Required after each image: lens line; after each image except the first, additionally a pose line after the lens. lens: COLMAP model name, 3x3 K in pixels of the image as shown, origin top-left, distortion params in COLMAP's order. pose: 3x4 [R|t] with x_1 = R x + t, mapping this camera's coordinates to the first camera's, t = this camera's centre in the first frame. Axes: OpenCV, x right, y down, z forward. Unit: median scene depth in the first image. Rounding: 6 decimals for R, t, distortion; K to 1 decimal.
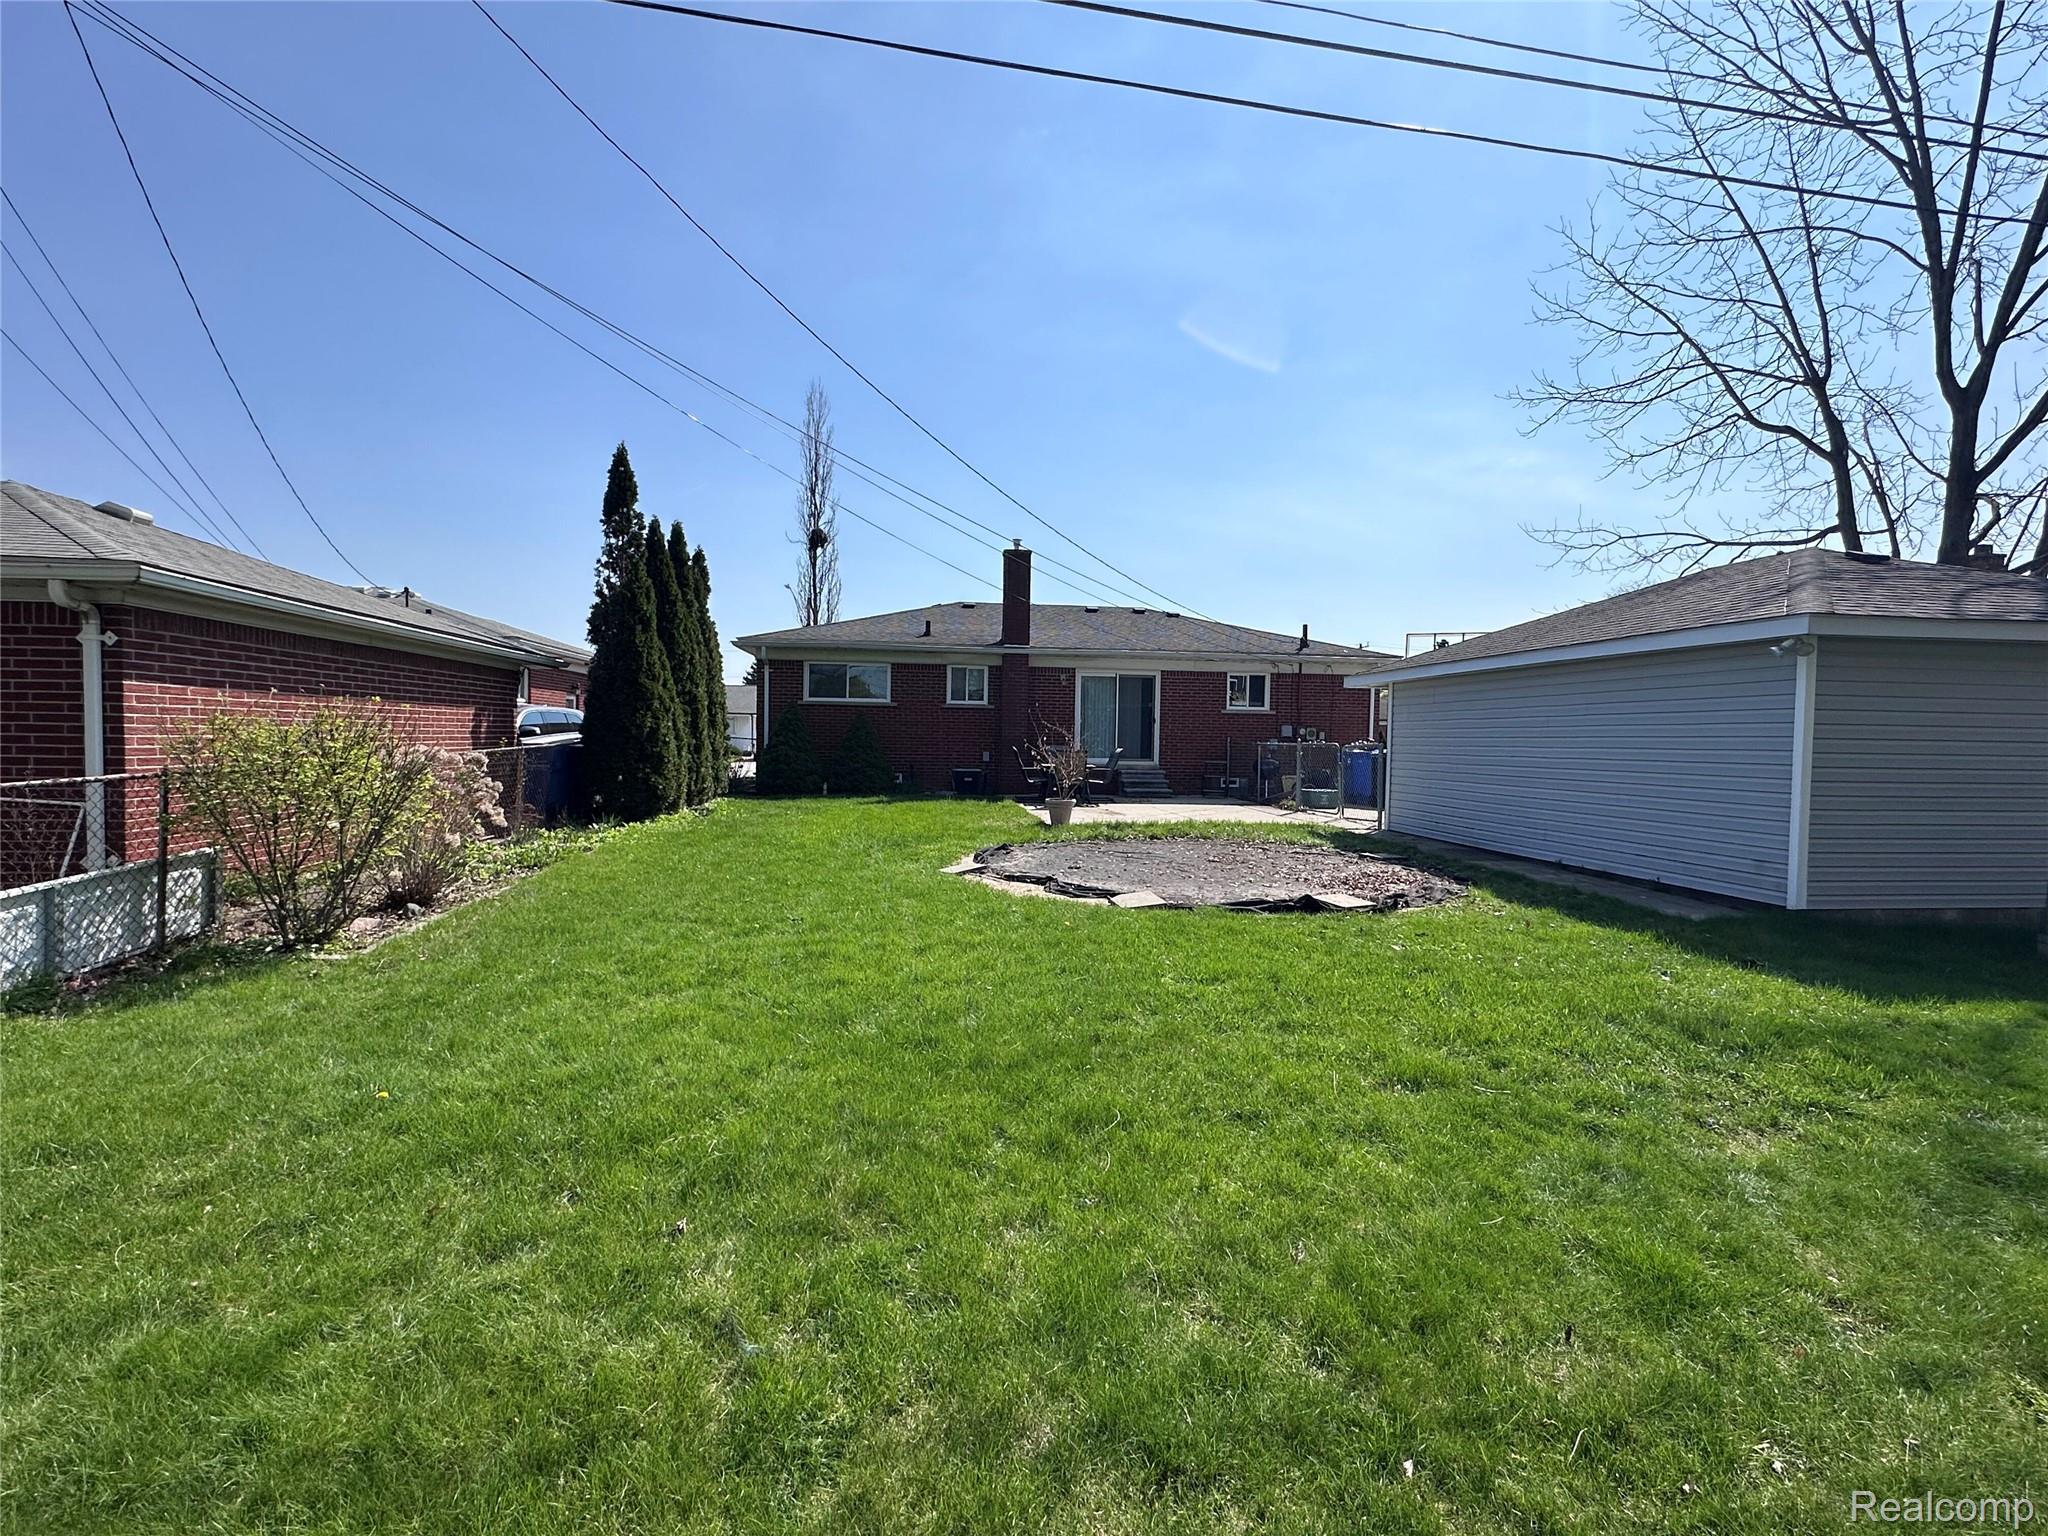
lens RADIAL K [[1001.2, 0, 1024.0], [0, 1001.2, 768.0], [0, 0, 1]] dist [0.001128, 0.000021]
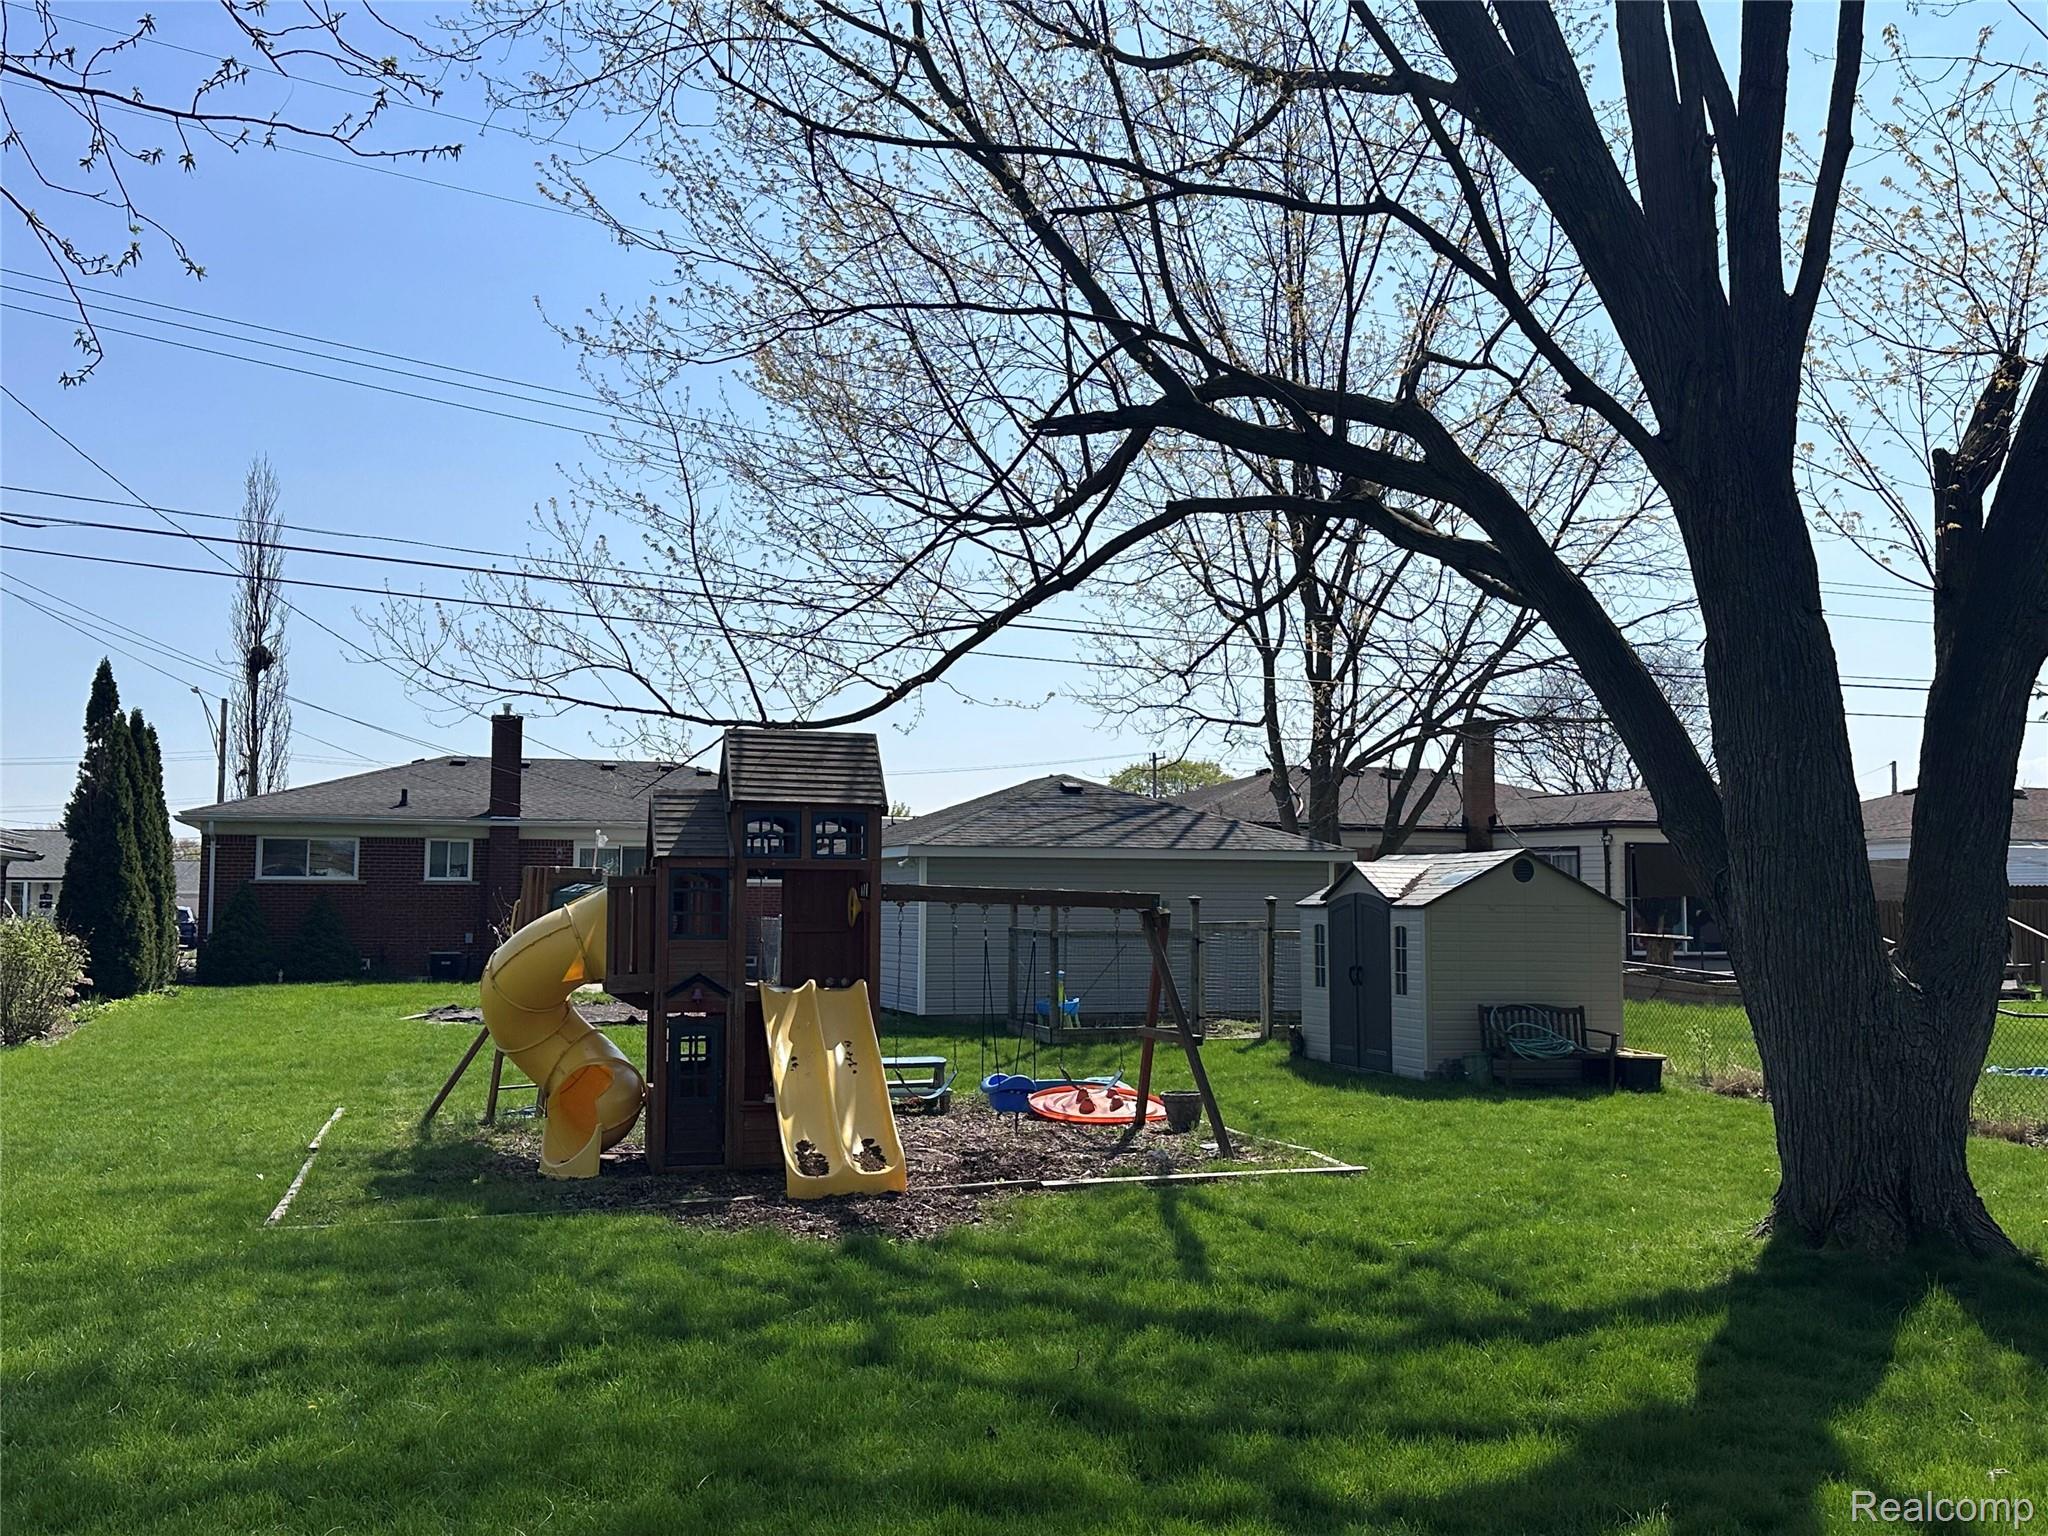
lens RADIAL K [[1927.3, 0, 1021.4], [0, 1927.3, 755.5], [0, 0, 1]] dist [0.177472, -0.342468]
pose [[0.980544, 0.004680, 0.196244, 0.108055], [0.016331, 0.994305, -0.105314, 0.019202], [-0.195619, 0.106470, 0.974883, -0.870460]]
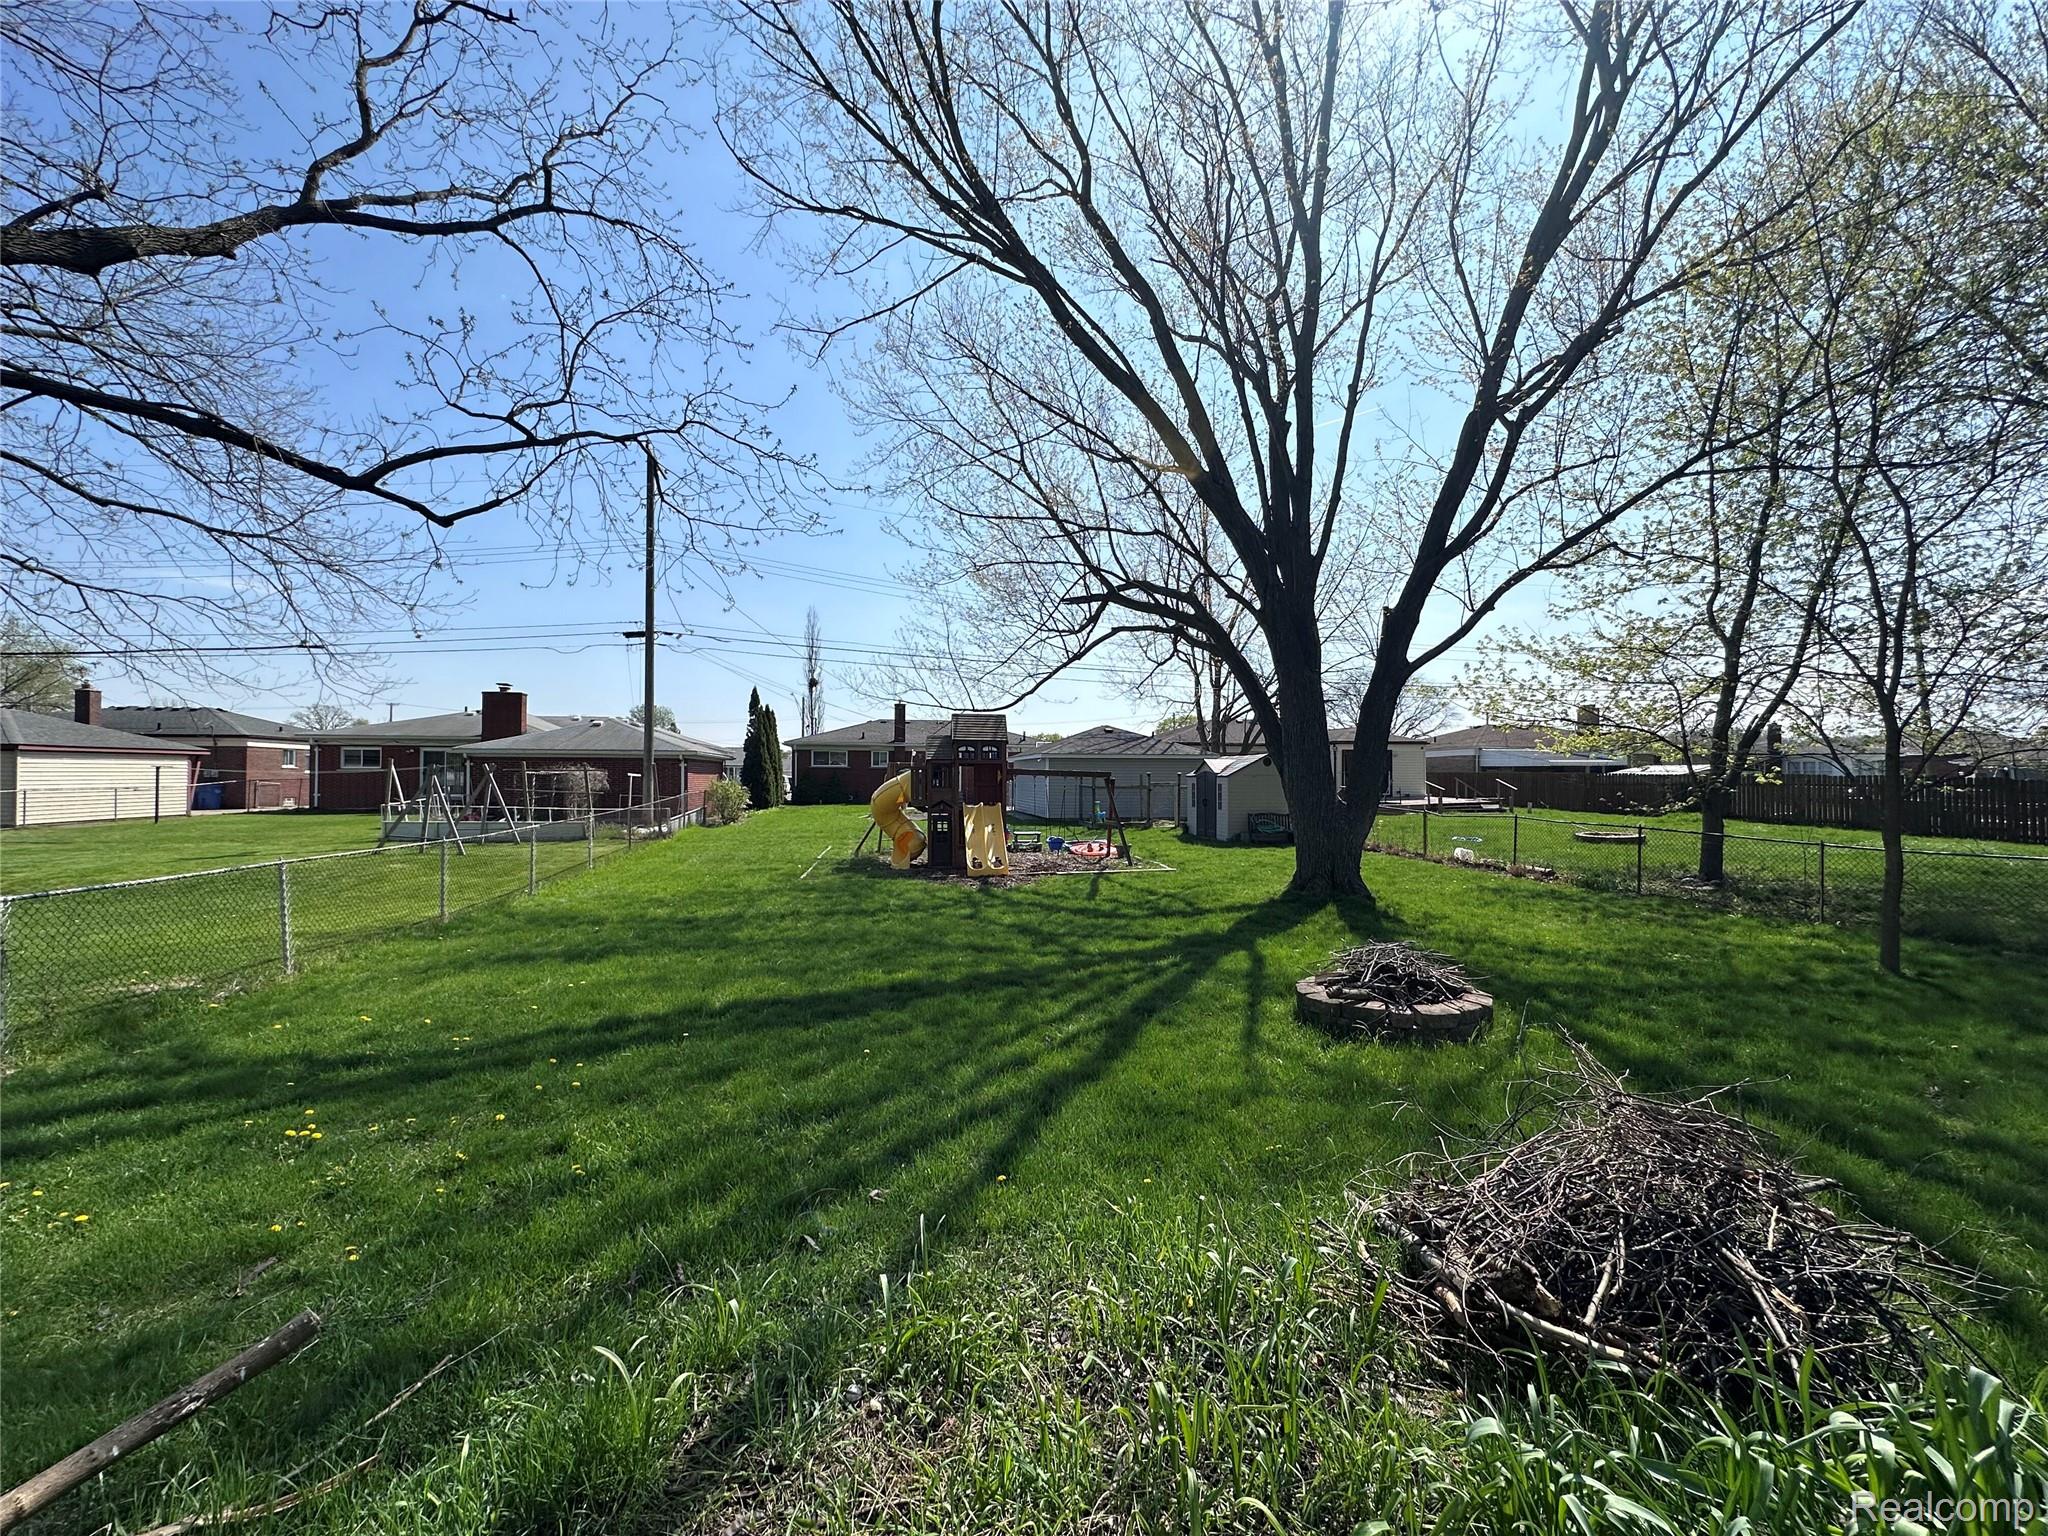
lens RADIAL K [[815.1, 0, 1024.4], [0, 815.1, 759.8], [0, 0, 1]] dist [-0.000093, -0.000053]
pose [[0.997617, -0.011260, 0.068077, 0.160991], [0.014736, 0.998601, -0.050774, 0.024437], [-0.067410, 0.051656, 0.996387, -1.004492]]
